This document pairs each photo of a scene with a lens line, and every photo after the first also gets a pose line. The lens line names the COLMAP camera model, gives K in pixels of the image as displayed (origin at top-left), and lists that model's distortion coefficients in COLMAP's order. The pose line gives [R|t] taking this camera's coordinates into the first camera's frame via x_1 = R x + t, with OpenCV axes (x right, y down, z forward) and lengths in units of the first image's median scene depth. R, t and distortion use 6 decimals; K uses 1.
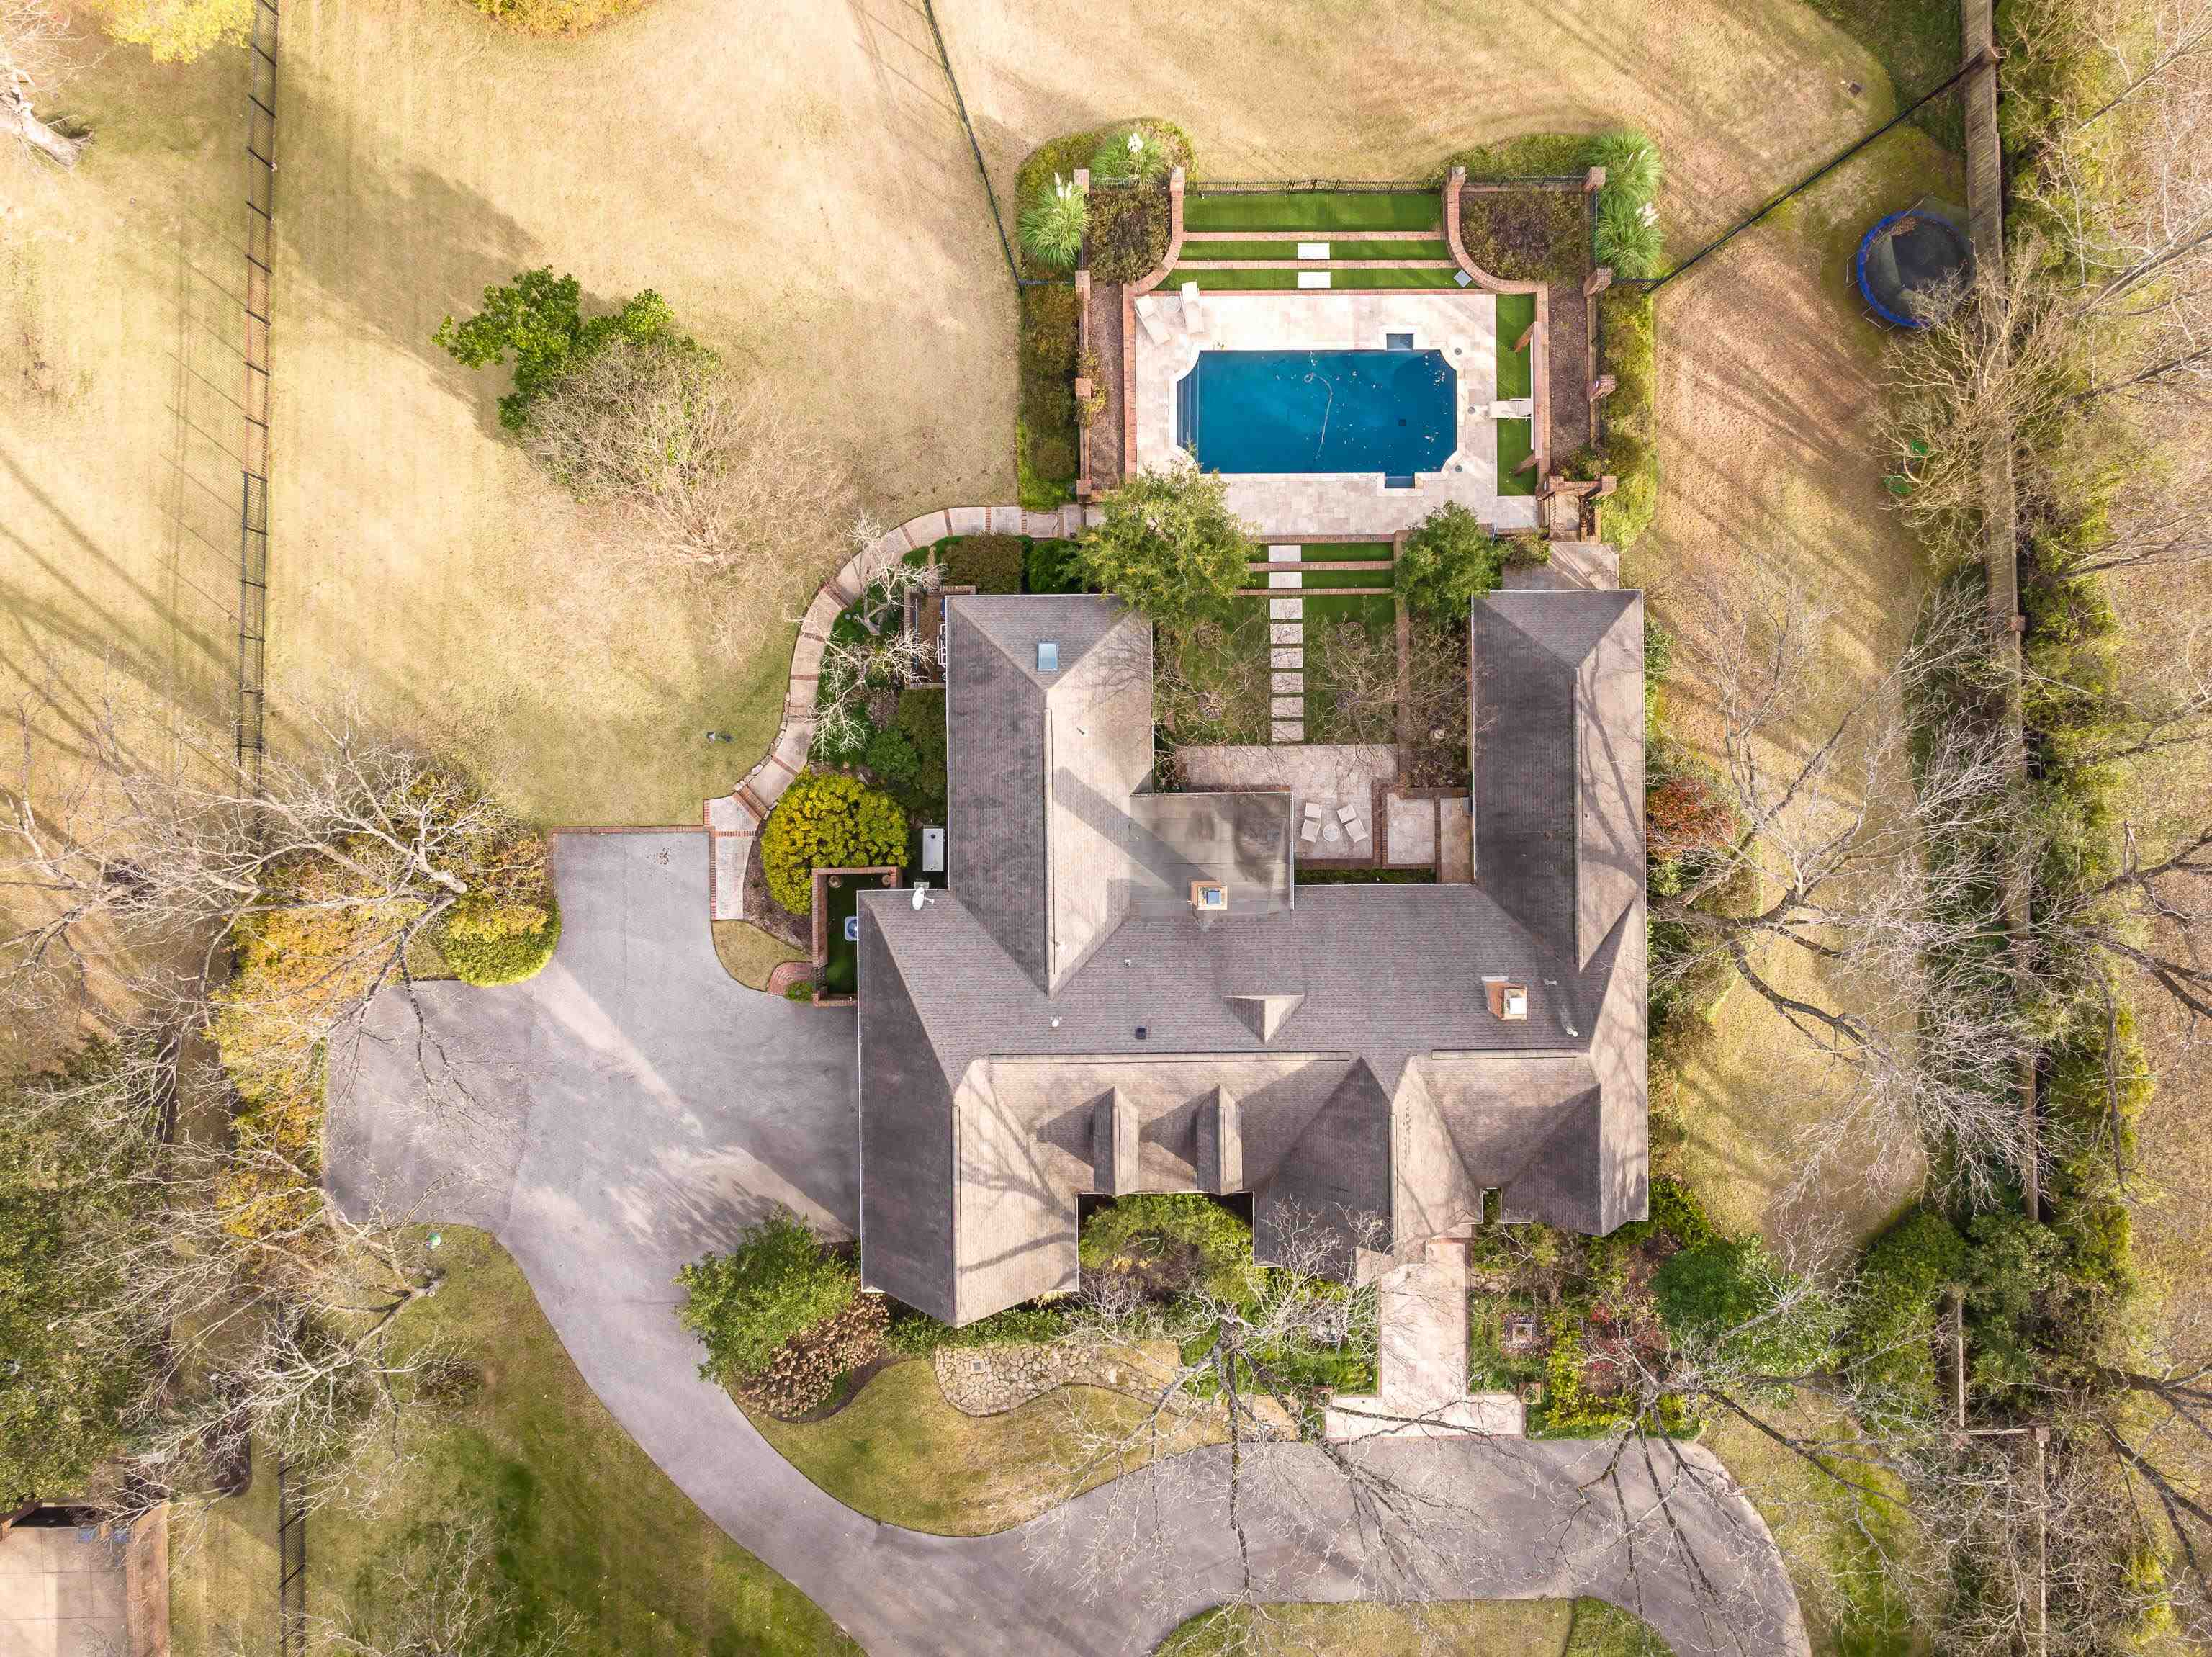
lens RADIAL K [[1621.5, 0, 1101.4], [0, 1621.5, 842.0], [0, 0, 1]] dist [-0.037845, 0.002601]
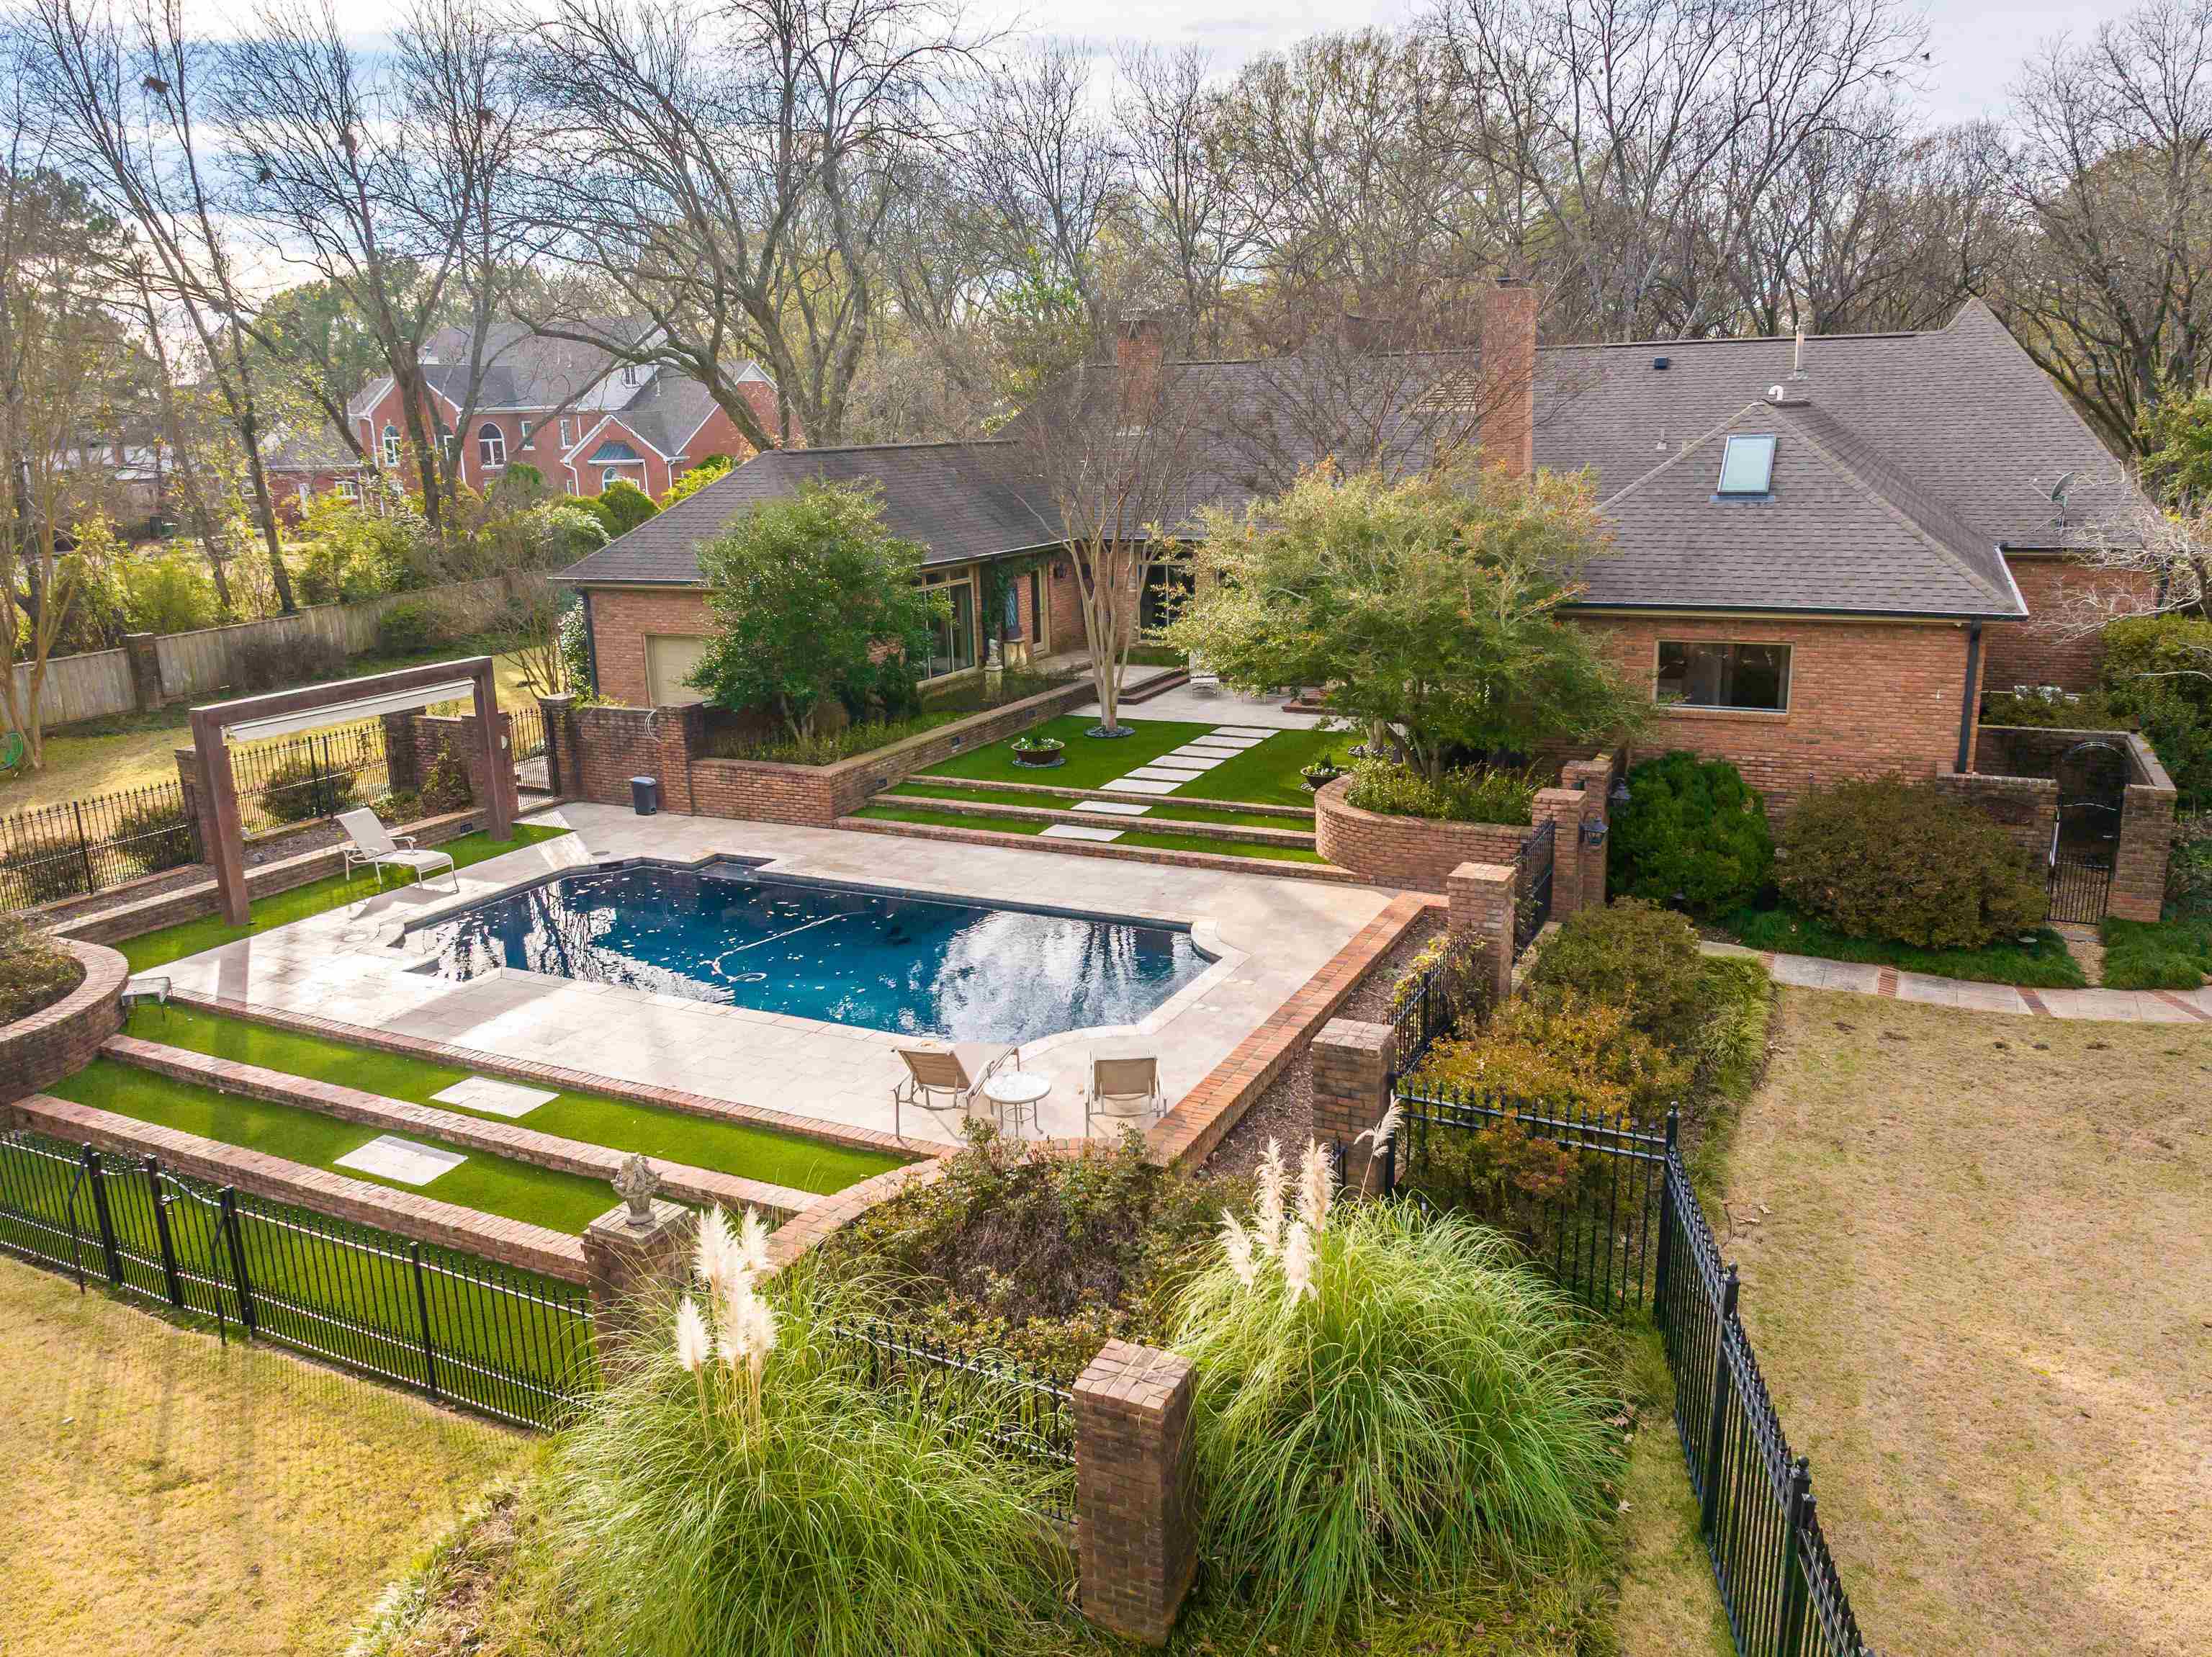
lens RADIAL K [[1621.5, 0, 1100.3], [0, 1621.5, 830.8], [0, 0, 1]] dist [-0.037845, 0.002601]
pose [[-0.891605, -0.095611, 0.442604, -0.069253], [0.452150, -0.240856, 0.858806, -0.523013], [0.024493, 0.965840, 0.257979, 0.898915]]
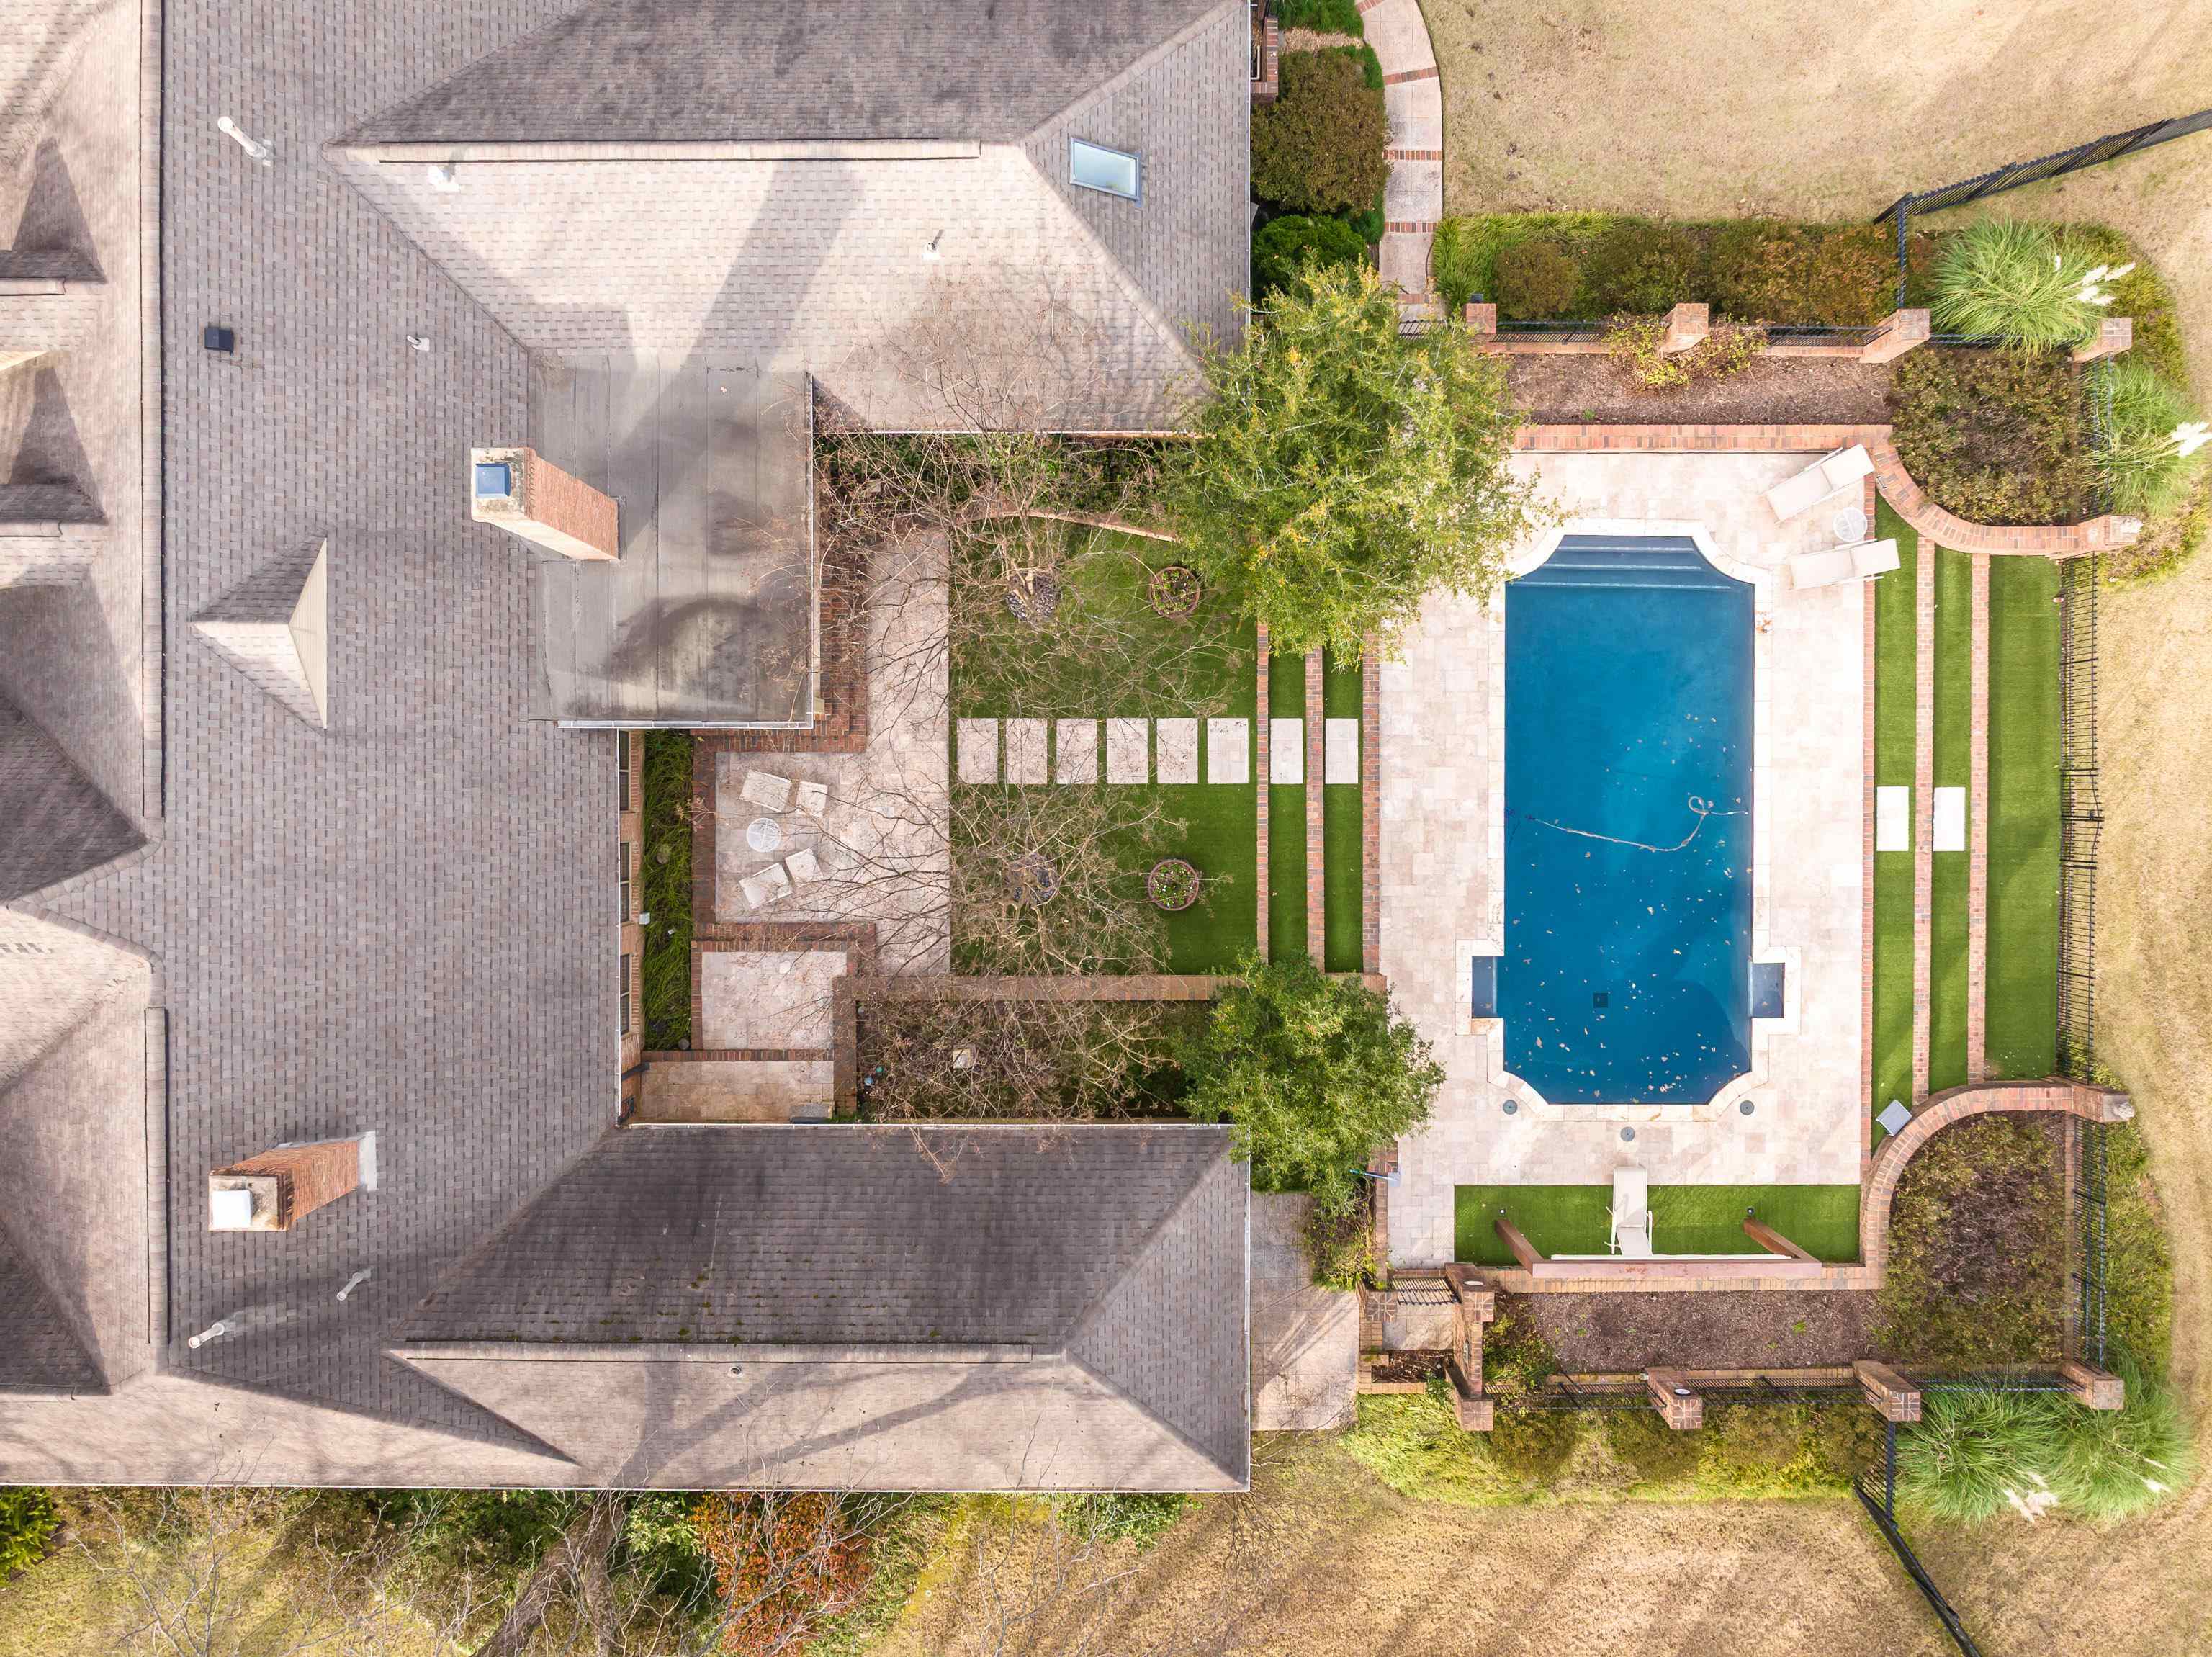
lens RADIAL K [[1621.5, 0, 1124.6], [0, 1621.5, 827.2], [0, 0, 1]] dist [-0.037845, 0.002601]
pose [[-0.010232, 0.999917, 0.007797, 0.134110], [-0.999896, -0.010152, -0.010286, -0.108274], [-0.010206, -0.007902, 0.999917, 0.512511]]
